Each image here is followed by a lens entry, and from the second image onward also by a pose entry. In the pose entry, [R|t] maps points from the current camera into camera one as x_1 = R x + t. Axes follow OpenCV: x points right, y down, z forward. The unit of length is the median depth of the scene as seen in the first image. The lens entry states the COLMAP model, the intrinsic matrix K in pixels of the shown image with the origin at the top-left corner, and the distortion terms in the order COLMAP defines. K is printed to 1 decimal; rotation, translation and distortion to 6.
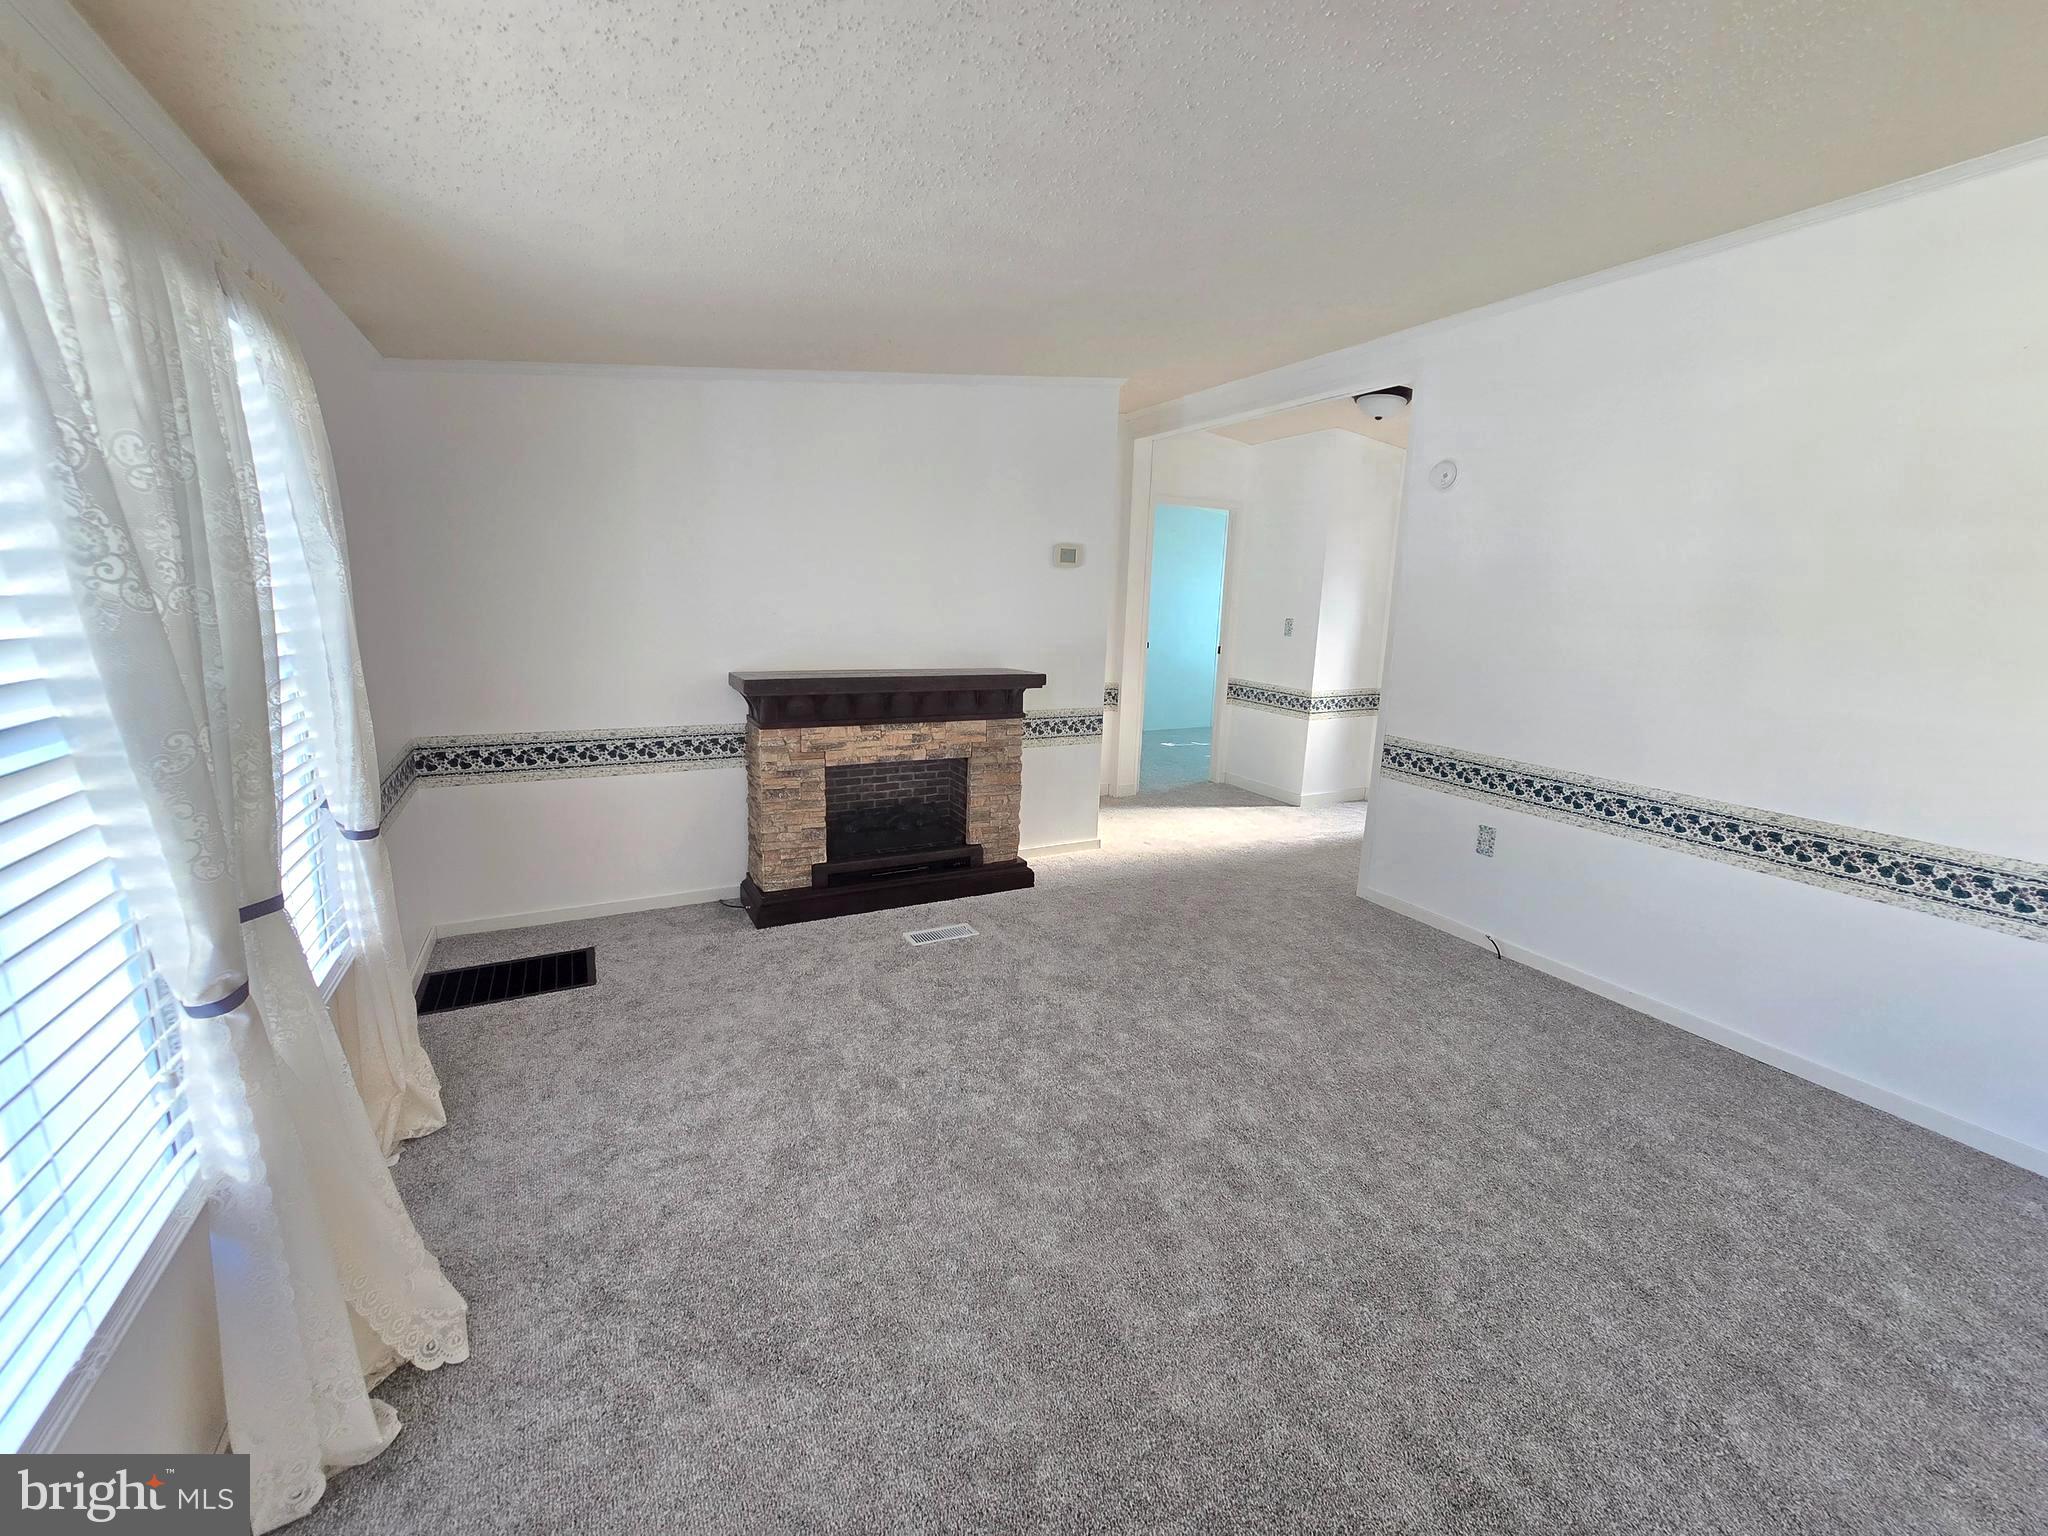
lens RADIAL K [[843.5, 0, 1031.7], [0, 843.5, 748.5], [0, 0, 1]] dist [-0.006151, 0.001590]
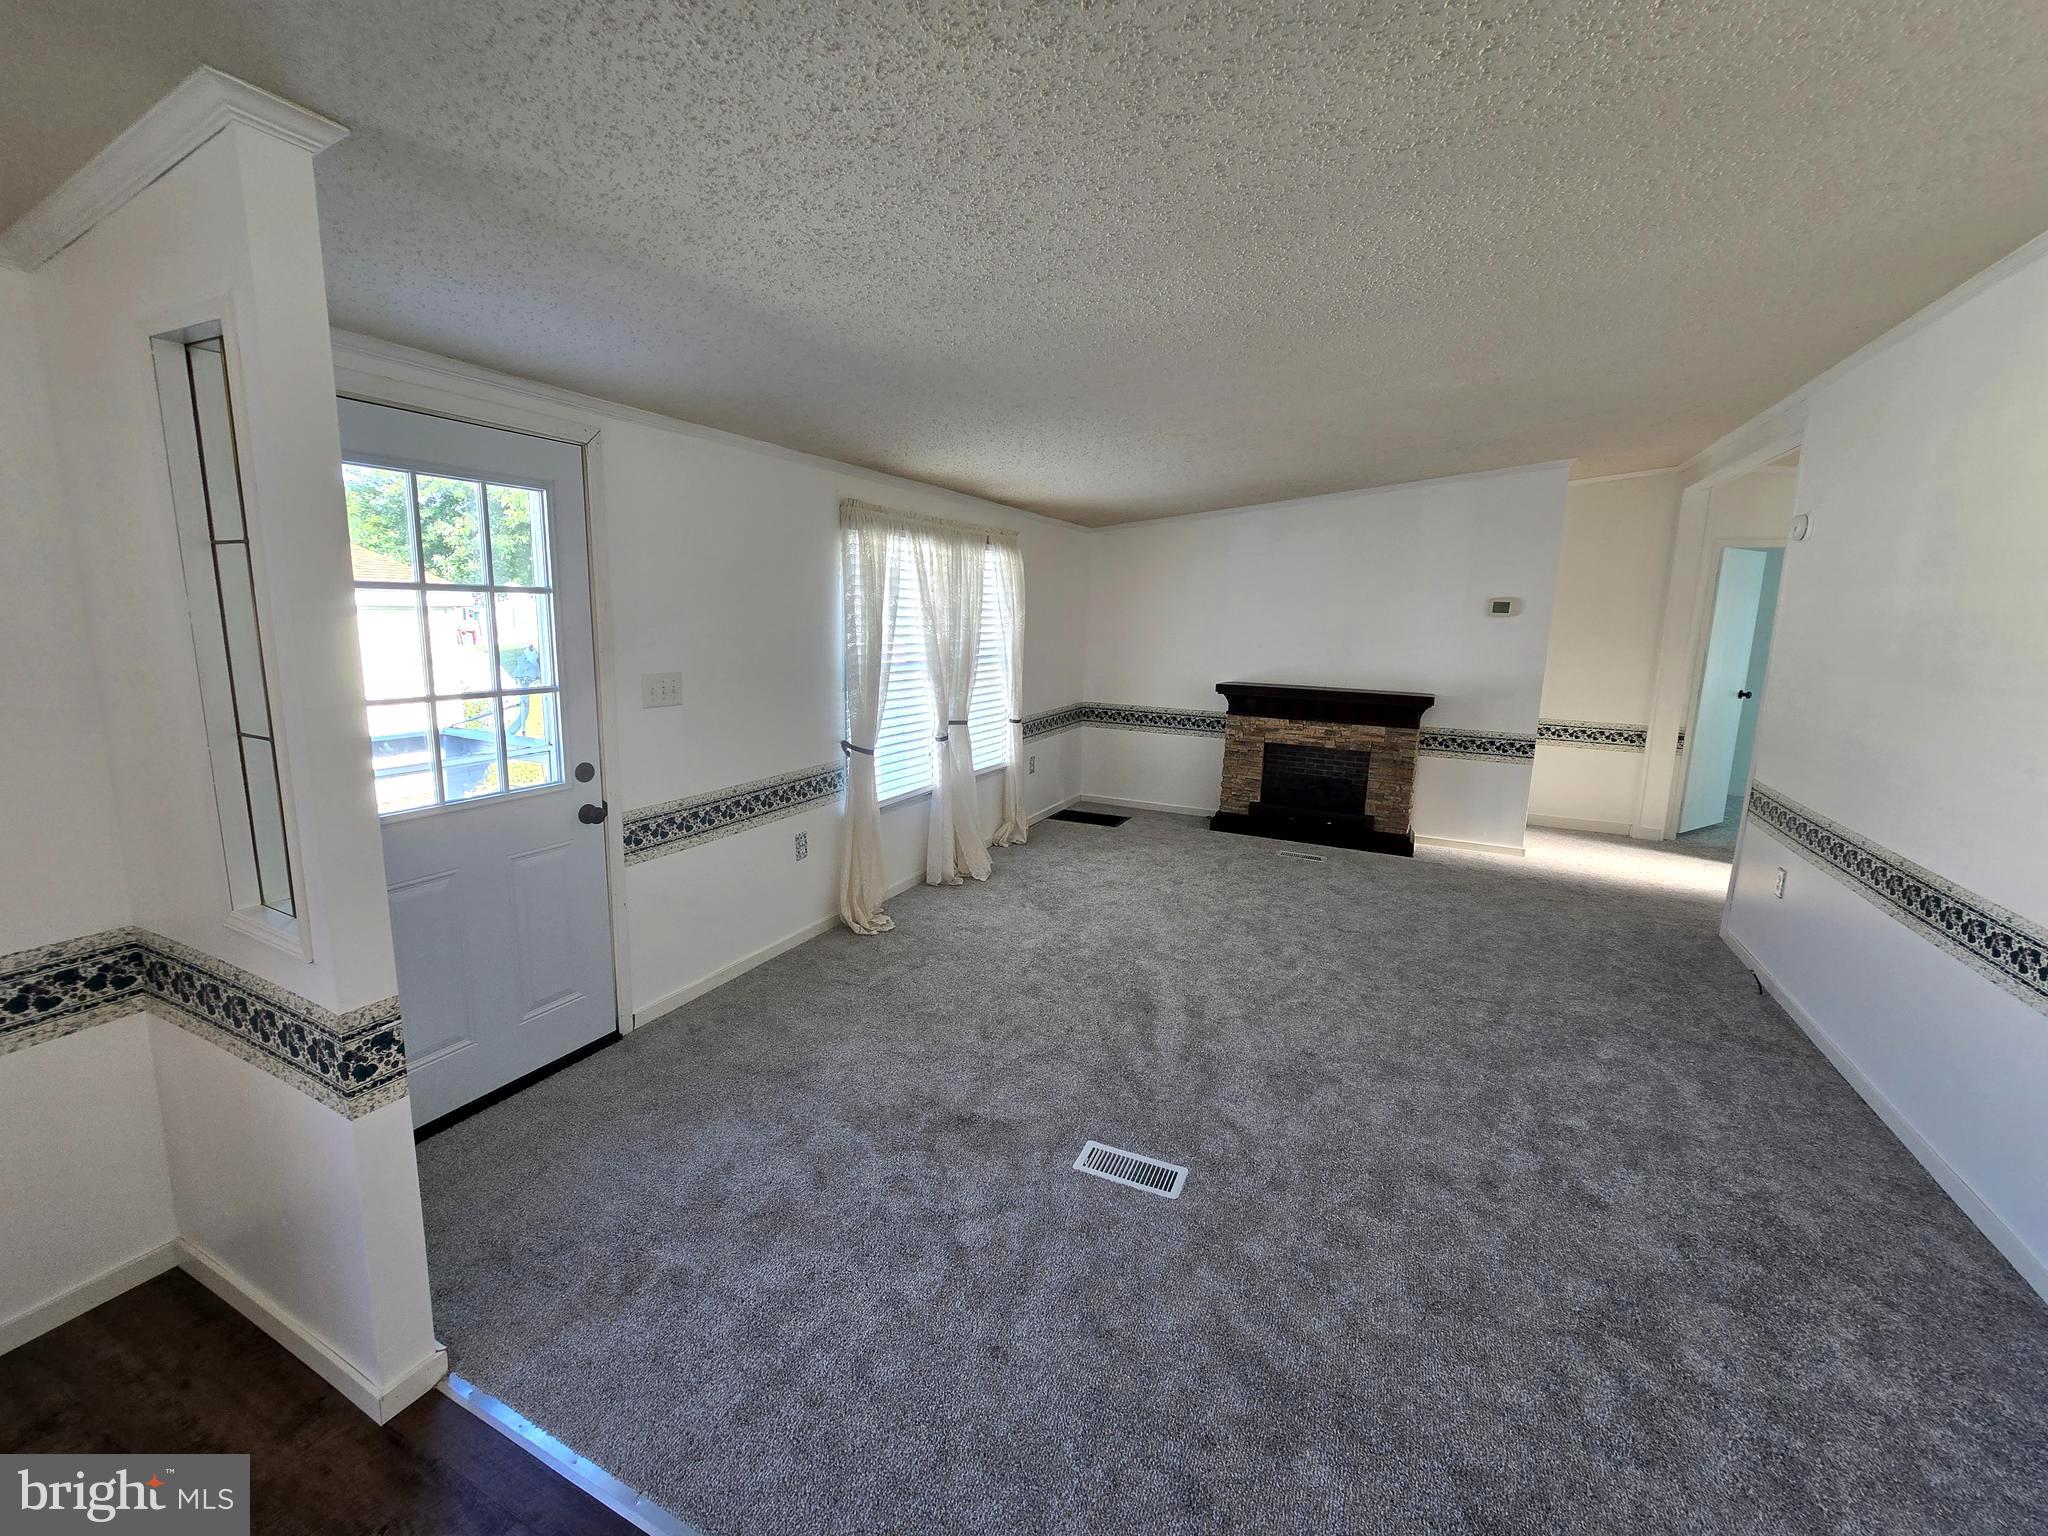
lens RADIAL K [[843.5, 0, 1019.8], [0, 843.5, 757.9], [0, 0, 1]] dist [-0.006151, 0.001590]
pose [[0.593862, 0.122880, -0.795128, 0.754880], [-0.152592, 0.987533, 0.038648, 0.059204], [0.789964, 0.098379, 0.605209, -0.340331]]
